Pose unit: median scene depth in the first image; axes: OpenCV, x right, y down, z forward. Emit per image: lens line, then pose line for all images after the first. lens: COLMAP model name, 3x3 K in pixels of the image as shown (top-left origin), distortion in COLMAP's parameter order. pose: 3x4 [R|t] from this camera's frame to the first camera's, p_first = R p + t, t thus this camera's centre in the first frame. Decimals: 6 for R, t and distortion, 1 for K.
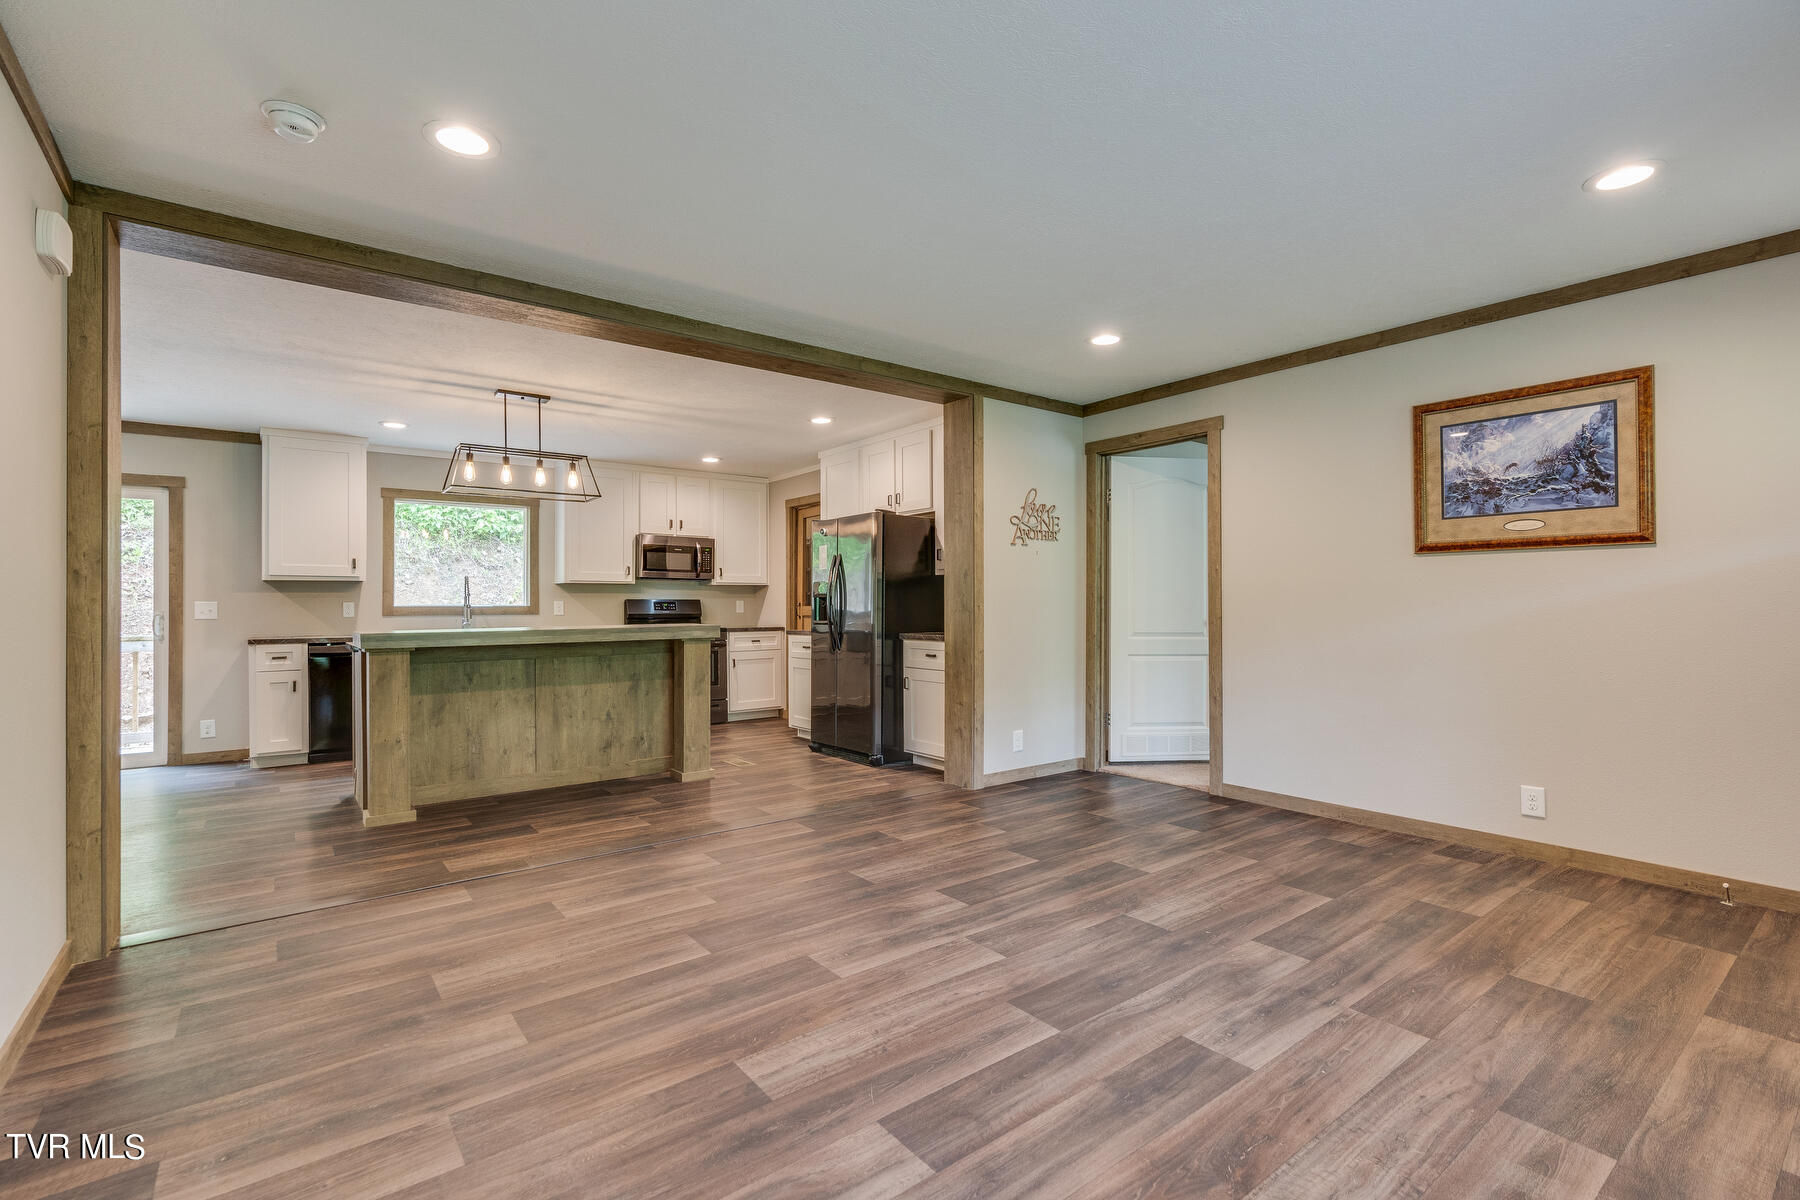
lens RADIAL K [[809.0, 0, 892.6], [0, 809.0, 599.6], [0, 0, 1]] dist [-0.008687, 0.002875]
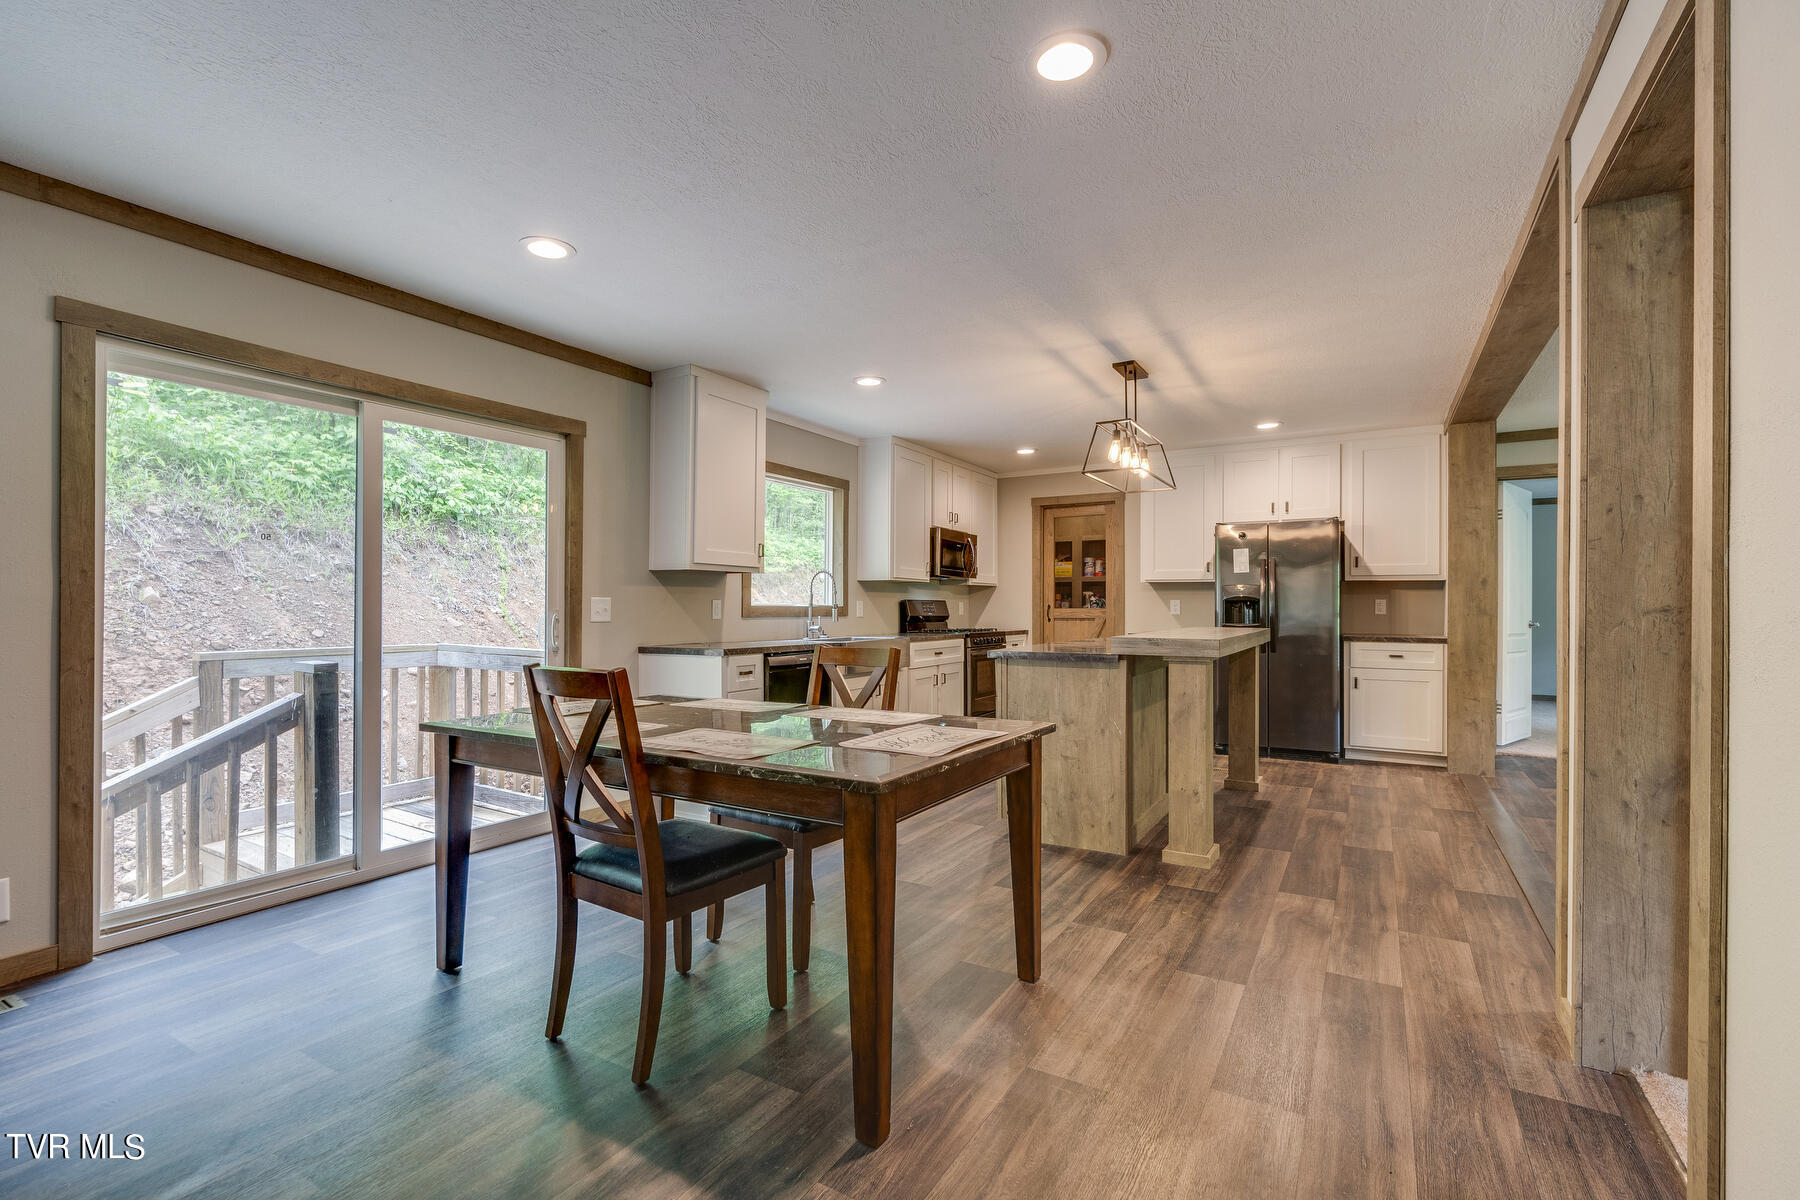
lens RADIAL K [[809.0, 0, 903.8], [0, 809.0, 601.2], [0, 0, 1]] dist [-0.008687, 0.002875]
pose [[0.927512, 0.009688, 0.373667, -0.978892], [-0.008667, 0.999953, -0.004414, 0.007702], [-0.373692, 0.000855, 0.927552, 0.257817]]
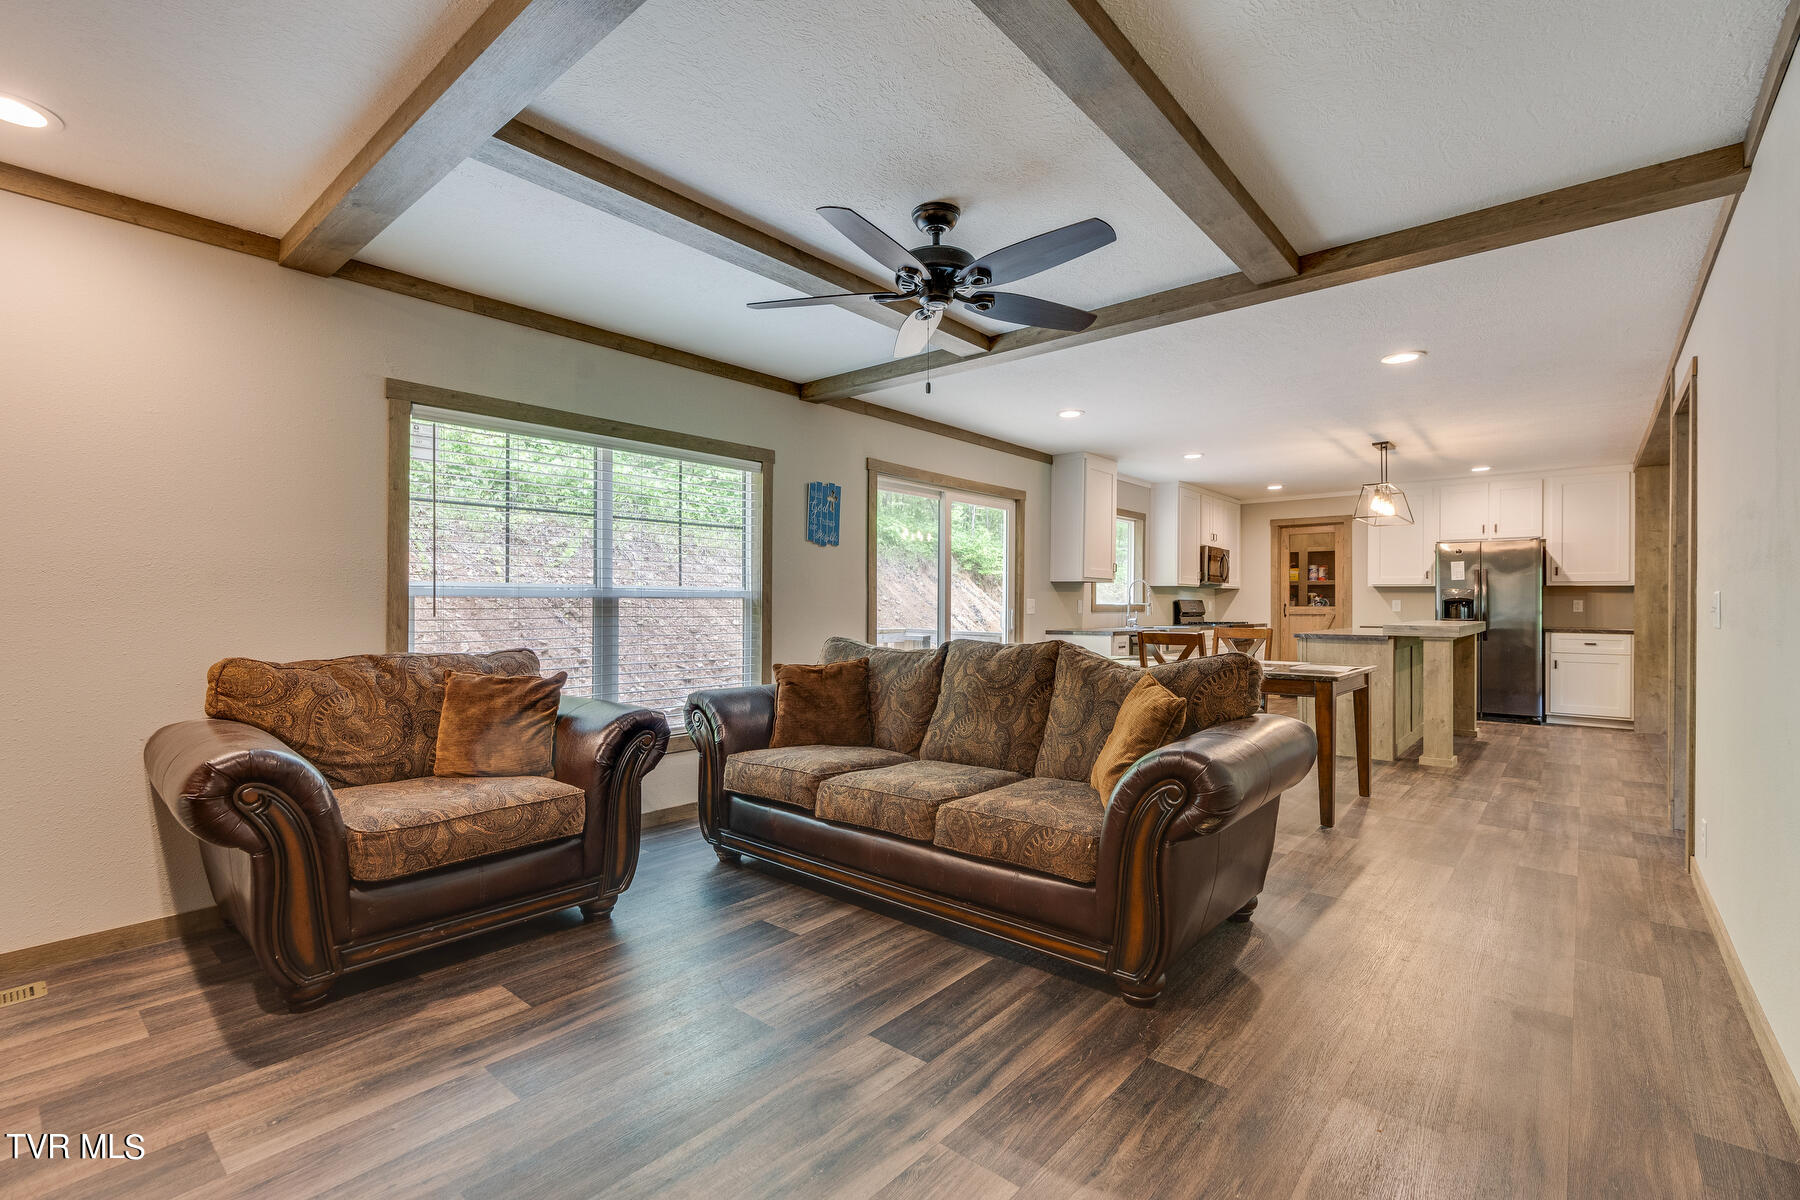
lens RADIAL K [[809.0, 0, 907.7], [0, 809.0, 598.5], [0, 0, 1]] dist [-0.008687, 0.002875]
pose [[0.977741, 0.010637, 0.209546, -1.426300], [-0.010224, 0.999943, -0.003052, 0.008156], [-0.209567, 0.000842, 0.977794, -0.113554]]
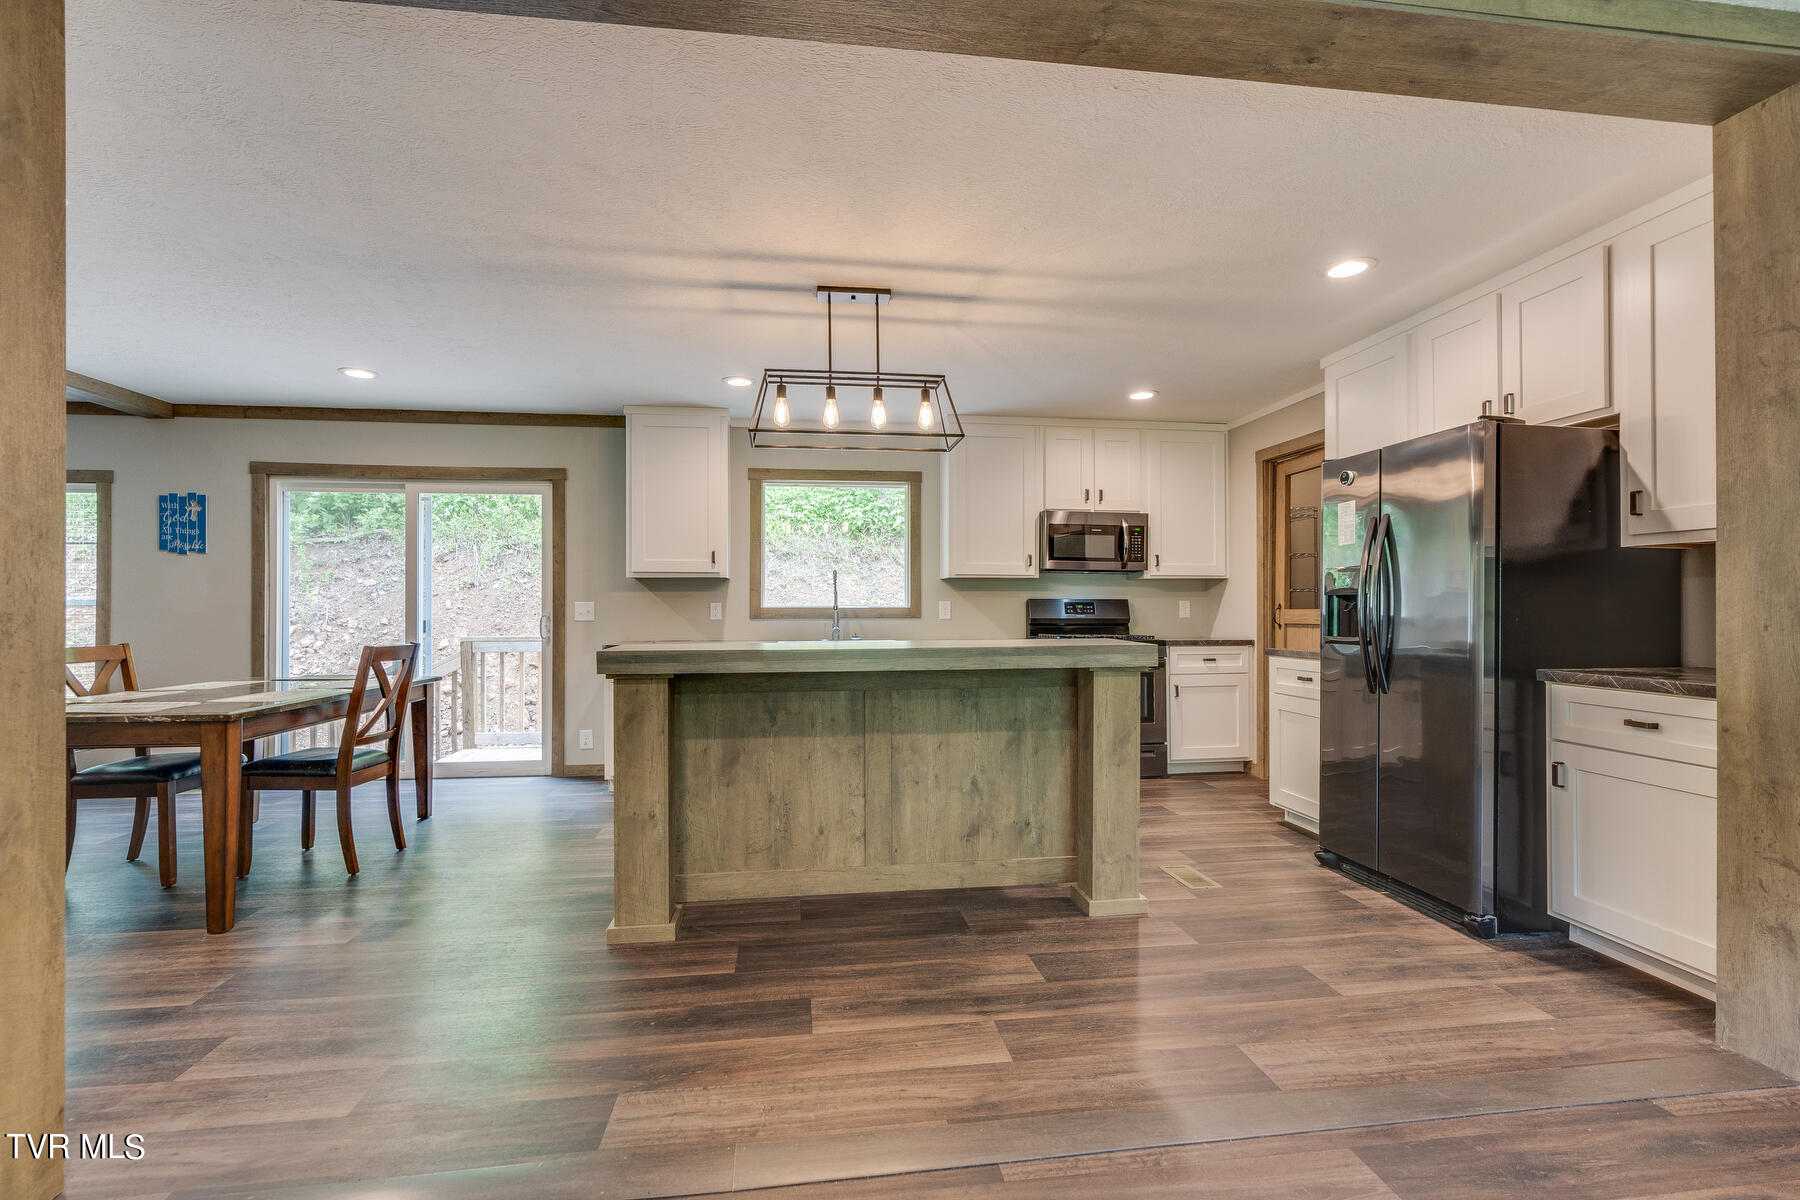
lens RADIAL K [[809.0, 0, 896.0], [0, 809.0, 607.1], [0, 0, 1]] dist [-0.008687, 0.002875]
pose [[0.868047, 0.003583, -0.496470, -0.091493], [0.001135, 0.999957, 0.009202, 0.000265], [0.496481, -0.008551, 0.868005, 0.417680]]
